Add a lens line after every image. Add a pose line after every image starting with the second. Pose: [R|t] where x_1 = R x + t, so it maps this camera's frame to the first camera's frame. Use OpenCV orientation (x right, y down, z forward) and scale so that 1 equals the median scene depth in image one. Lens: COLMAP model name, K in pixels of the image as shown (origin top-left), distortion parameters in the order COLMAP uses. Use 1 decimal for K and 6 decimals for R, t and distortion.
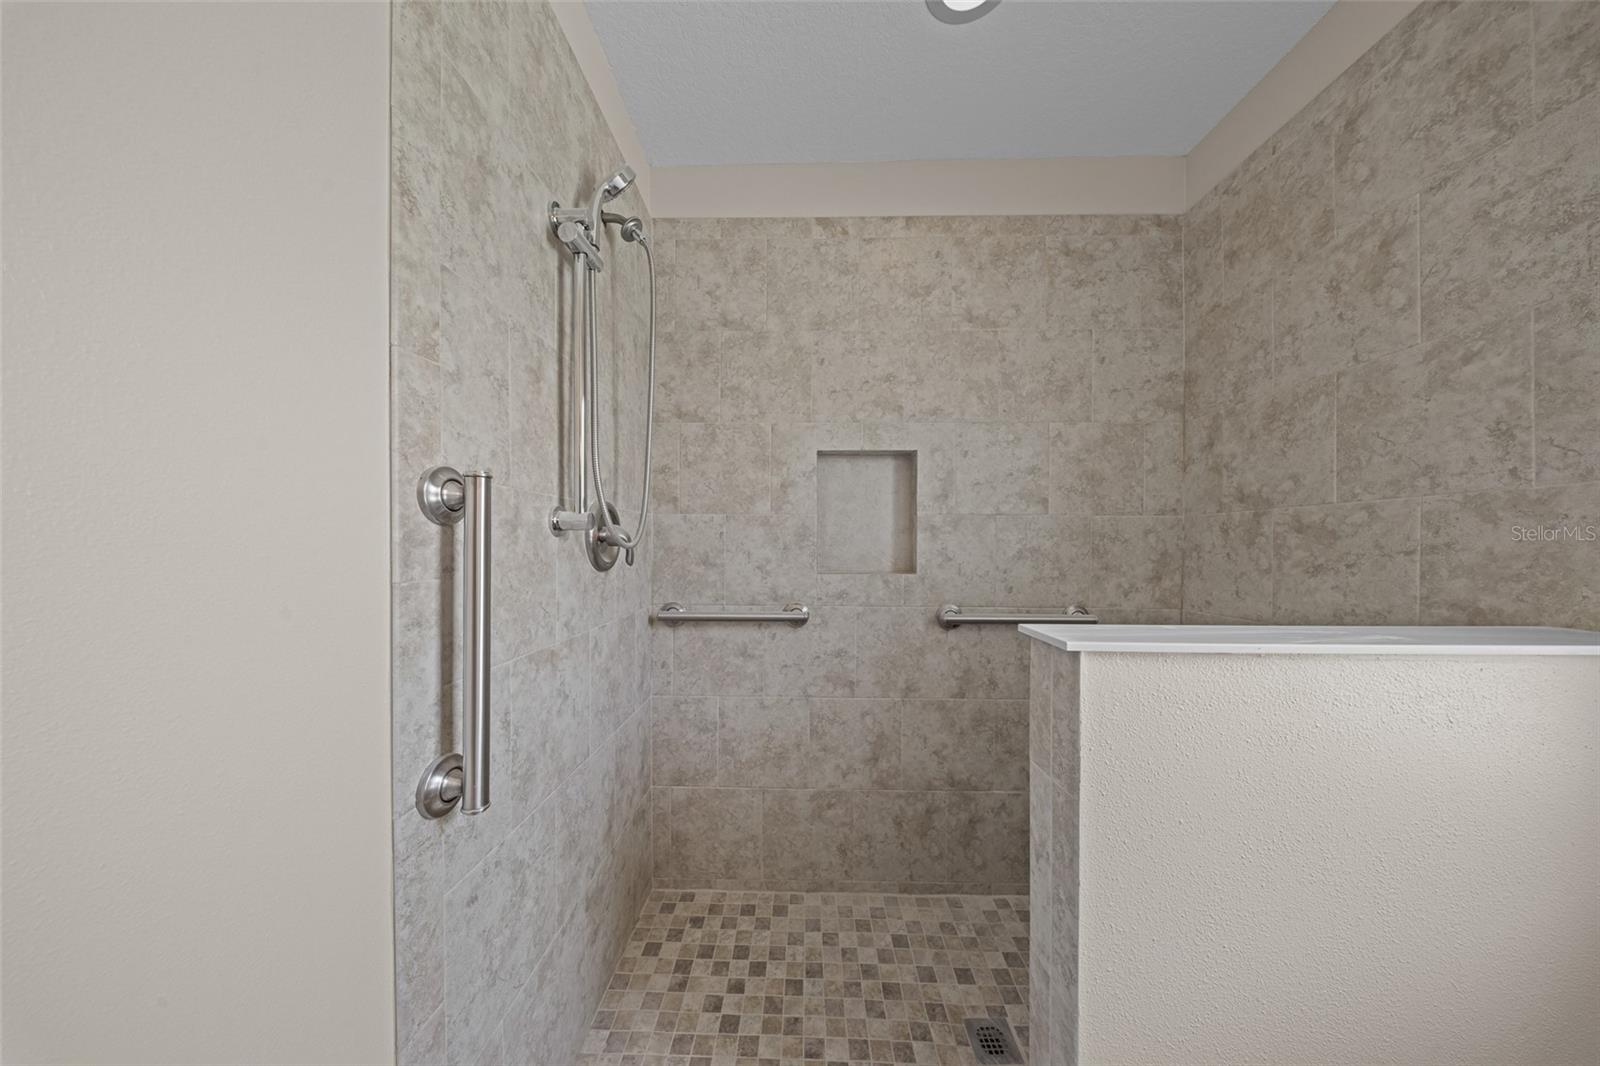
lens RADIAL K [[476.6, 0, 800.0], [0, 476.6, 541.4], [0, 0, 1]] dist [0.000277, -0.000341]
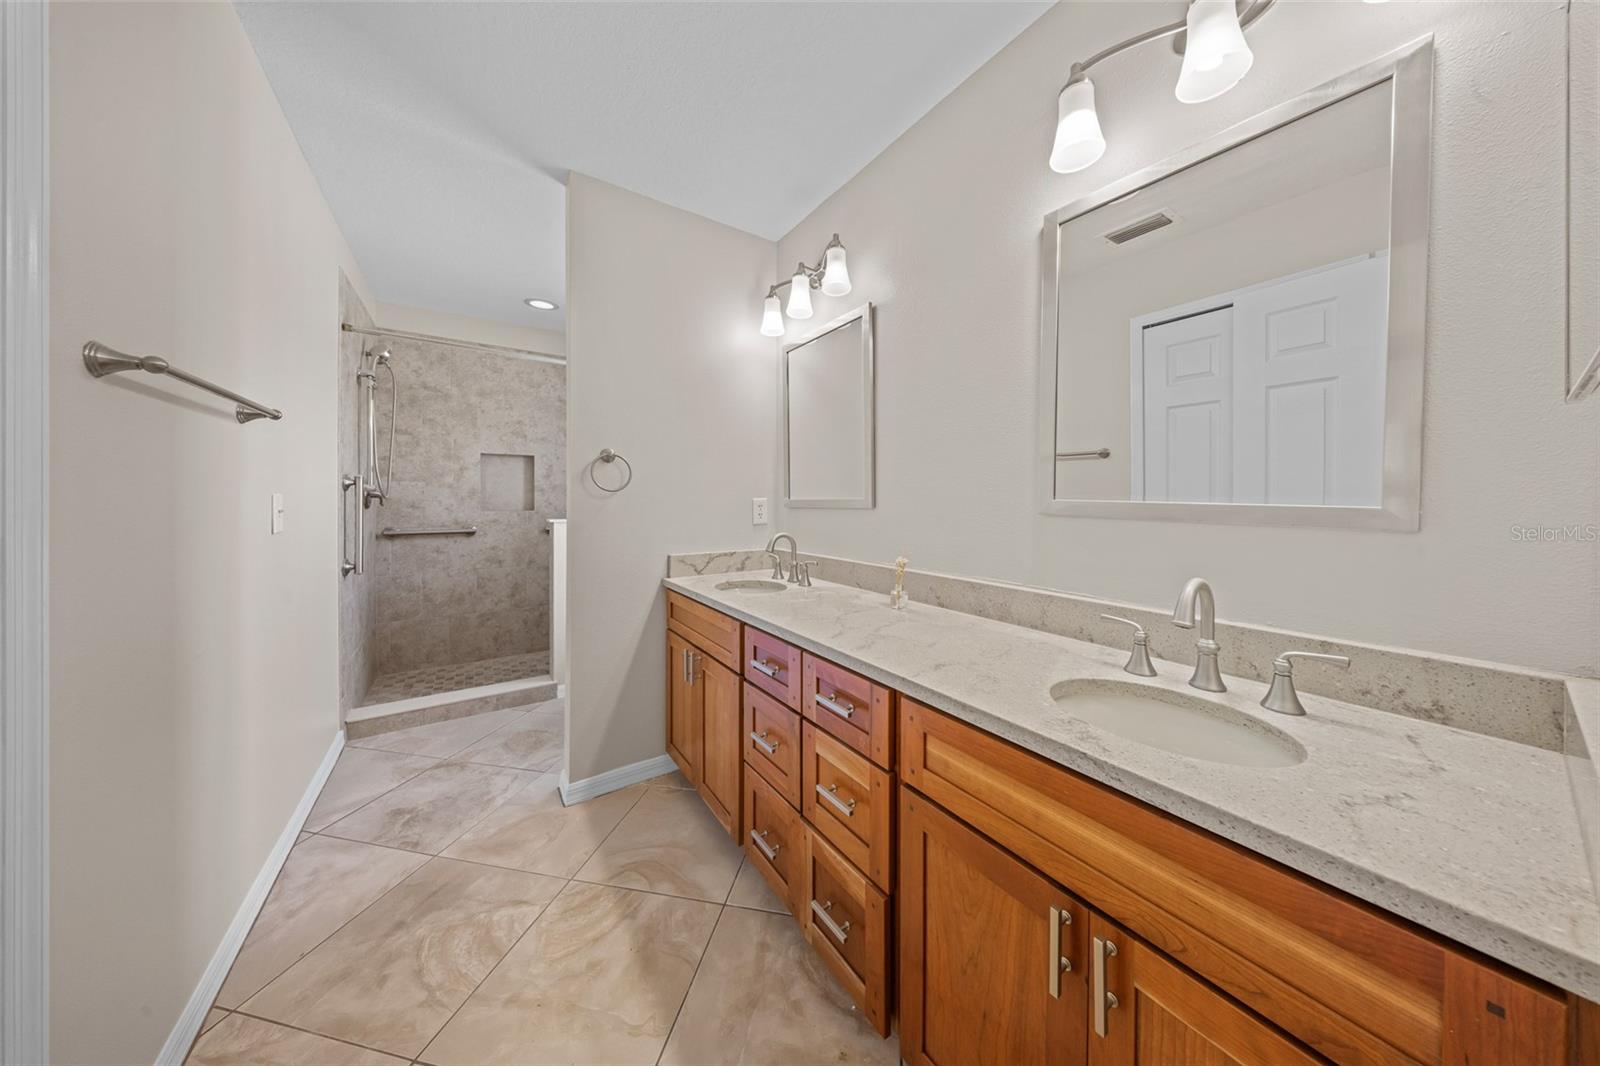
lens RADIAL K [[476.6, 0, 805.7], [0, 476.6, 501.2], [0, 0, 1]] dist [0.000277, -0.000341]
pose [[0.813115, -0.003656, 0.582091, -0.023046], [-0.003478, 0.999932, 0.011139, -0.004876], [-0.582092, -0.011082, 0.813047, -1.569739]]
